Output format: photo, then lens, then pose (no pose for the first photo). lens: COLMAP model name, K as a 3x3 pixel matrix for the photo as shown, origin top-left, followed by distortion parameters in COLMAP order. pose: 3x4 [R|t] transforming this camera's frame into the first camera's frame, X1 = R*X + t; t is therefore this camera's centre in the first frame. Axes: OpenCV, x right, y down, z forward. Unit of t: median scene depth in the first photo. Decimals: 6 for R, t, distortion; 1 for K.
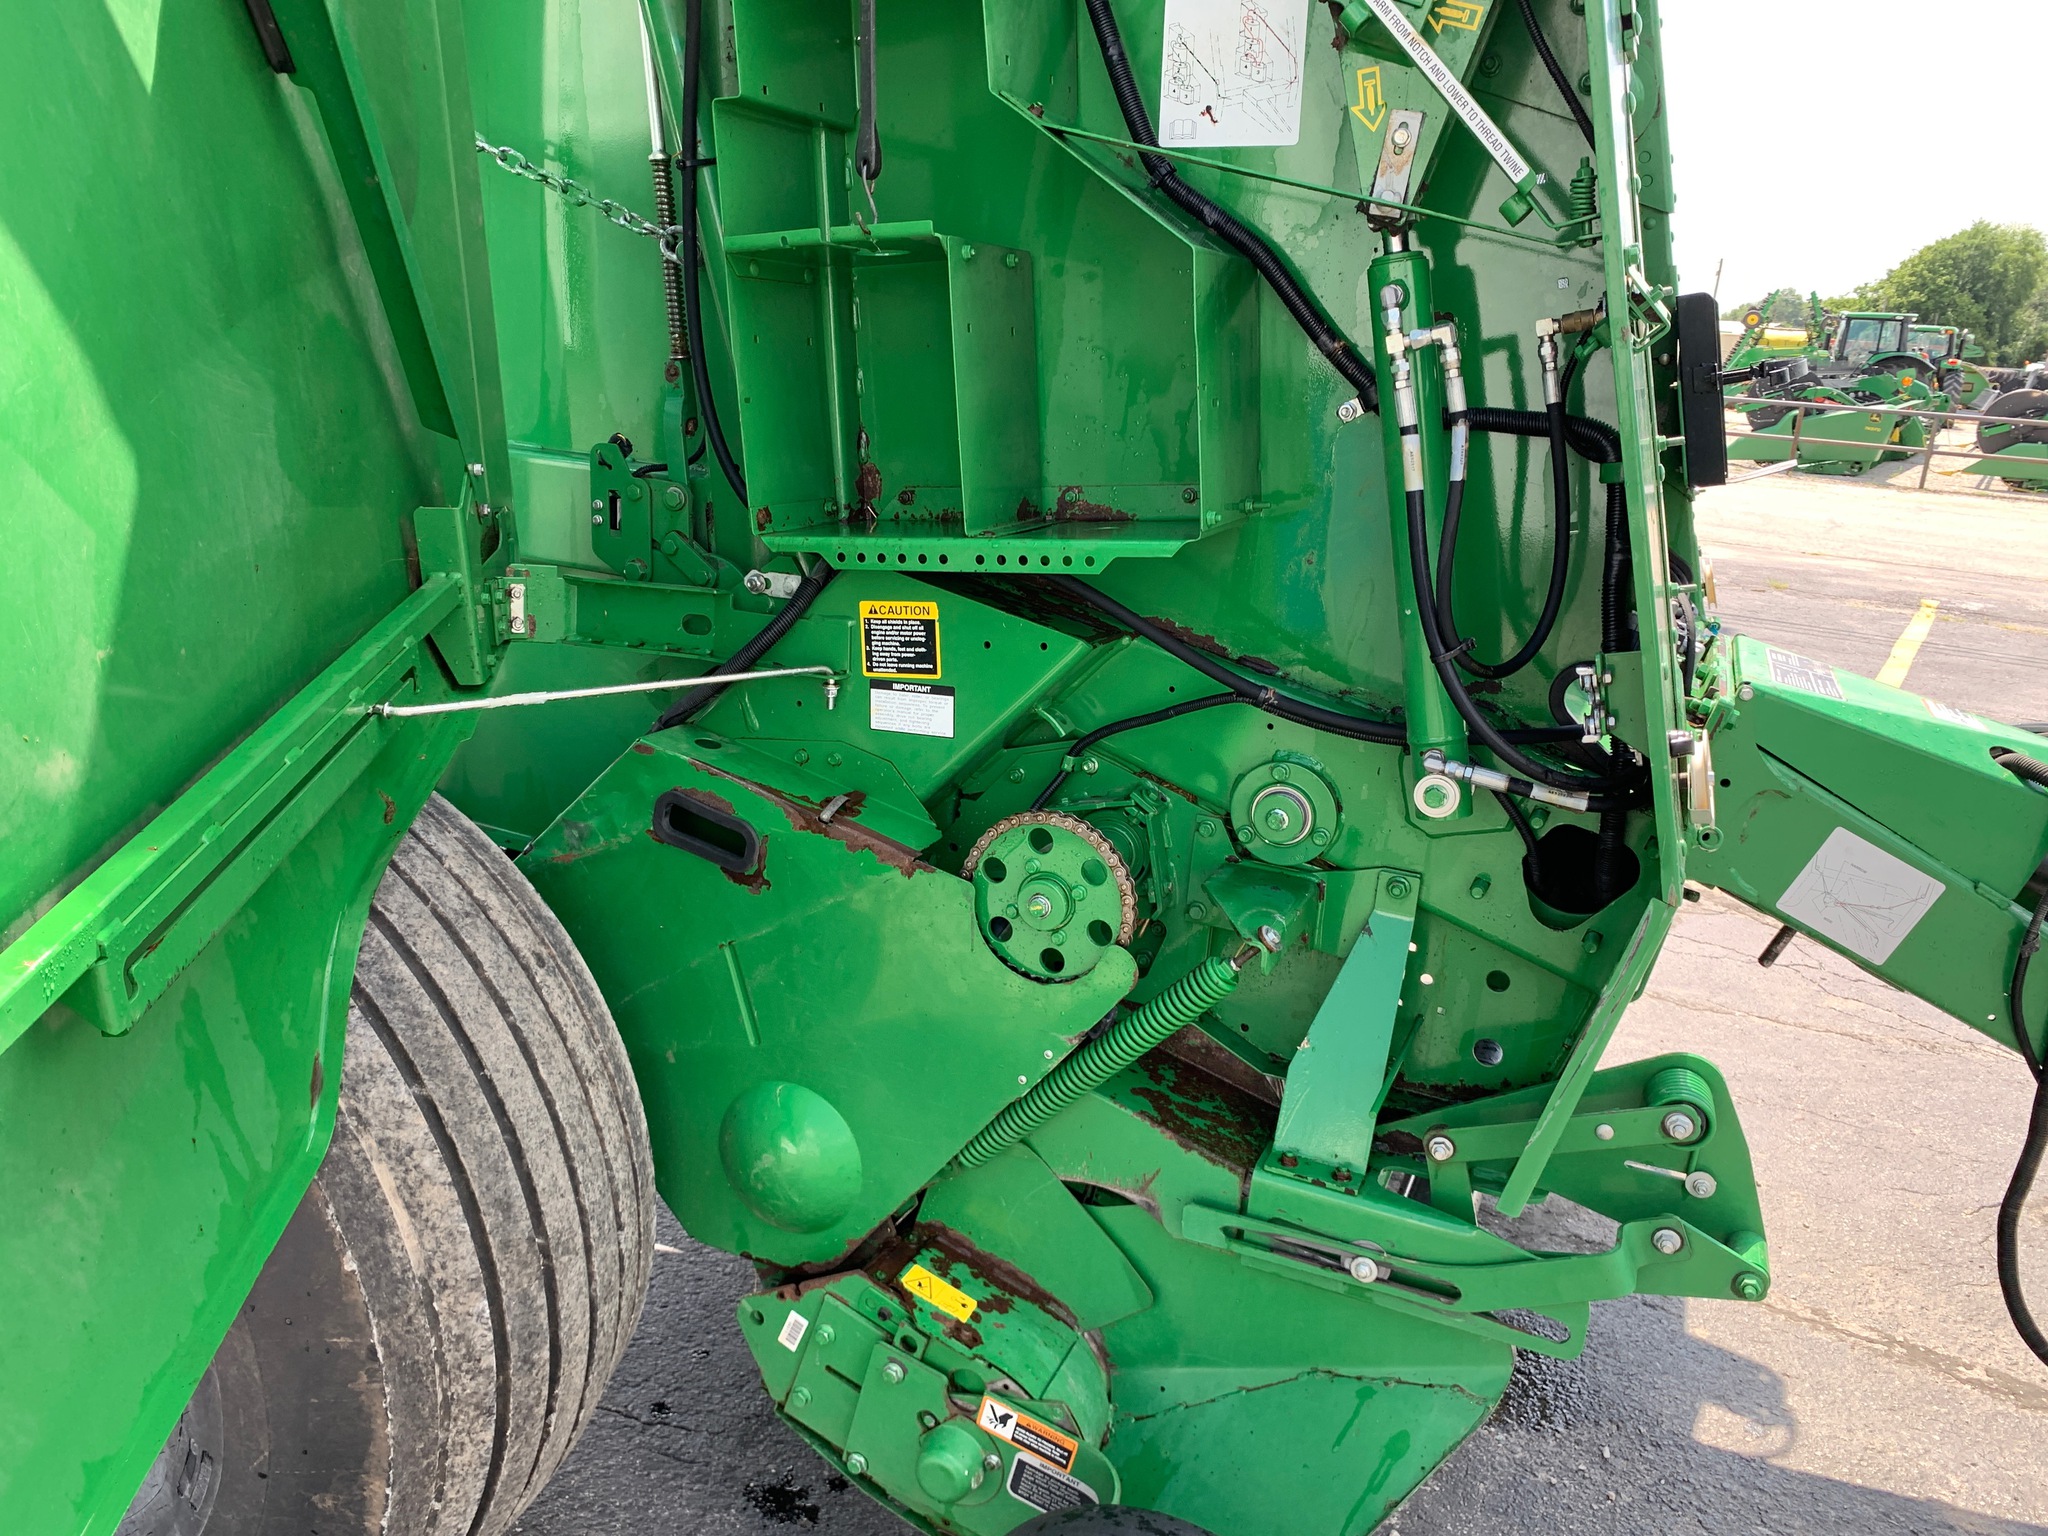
lens RADIAL K [[1563.8, 0, 1035.8], [0, 1563.8, 775.6], [0, 0, 1]] dist [0.023640, -0.026316]
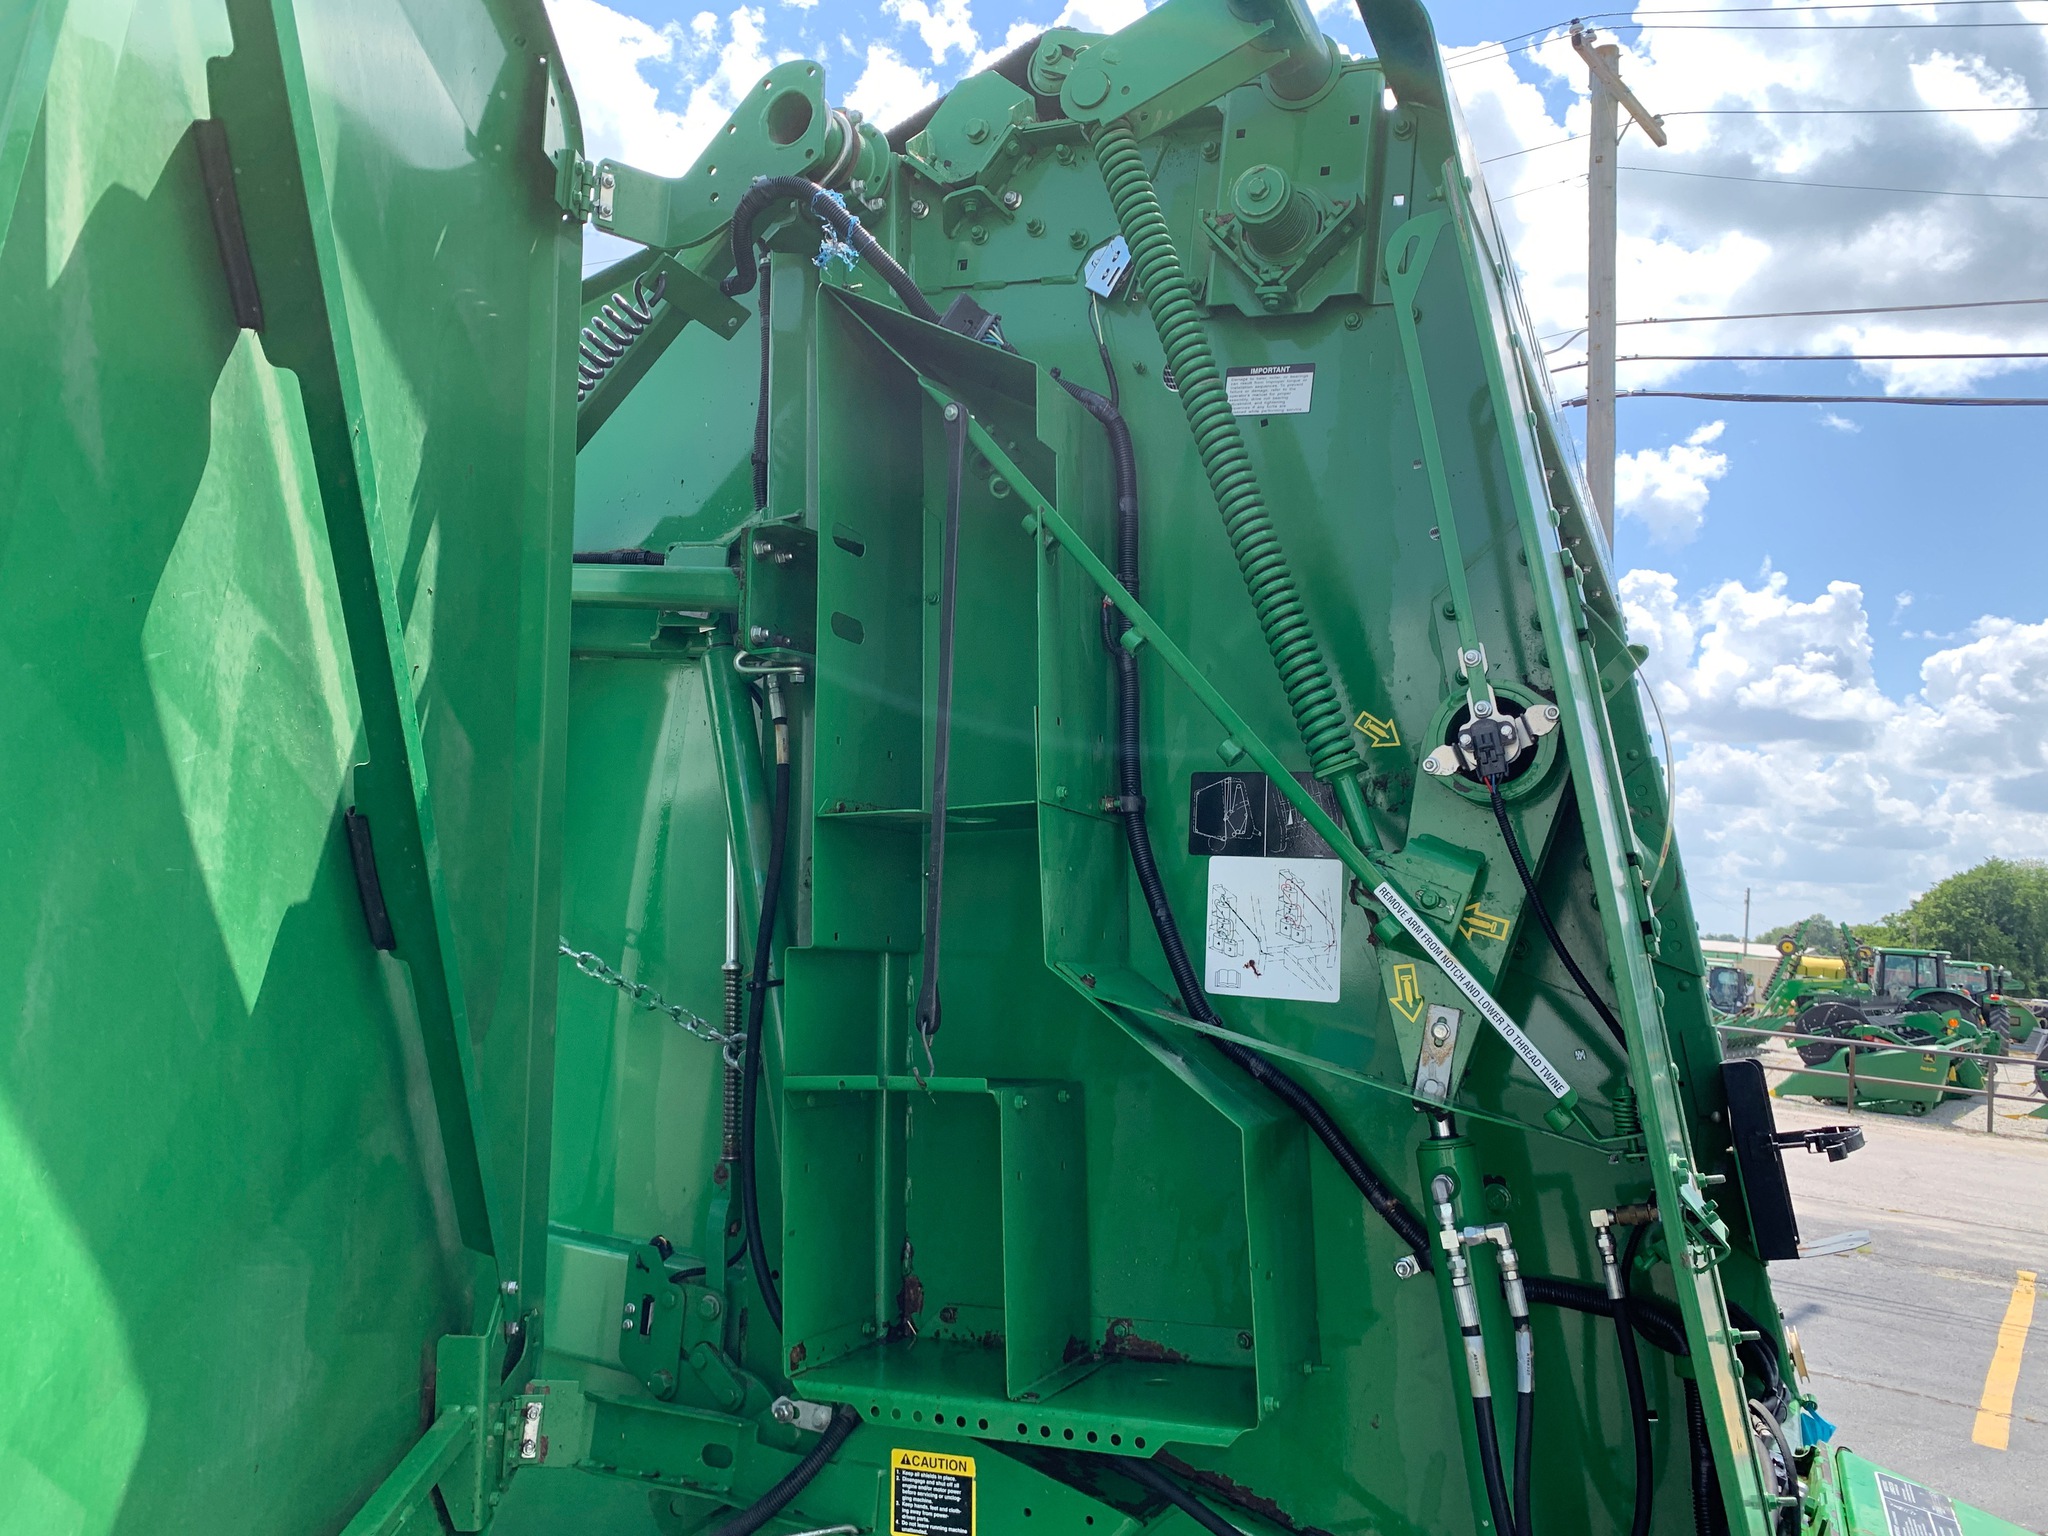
lens RADIAL K [[1563.8, 0, 1056.6], [0, 1563.8, 755.7], [0, 0, 1]] dist [0.023640, -0.026316]
pose [[0.999627, 0.016374, -0.021836, -0.000908], [-0.023492, 0.923460, -0.382976, -0.137434], [0.013894, 0.383346, 0.923500, -0.024049]]
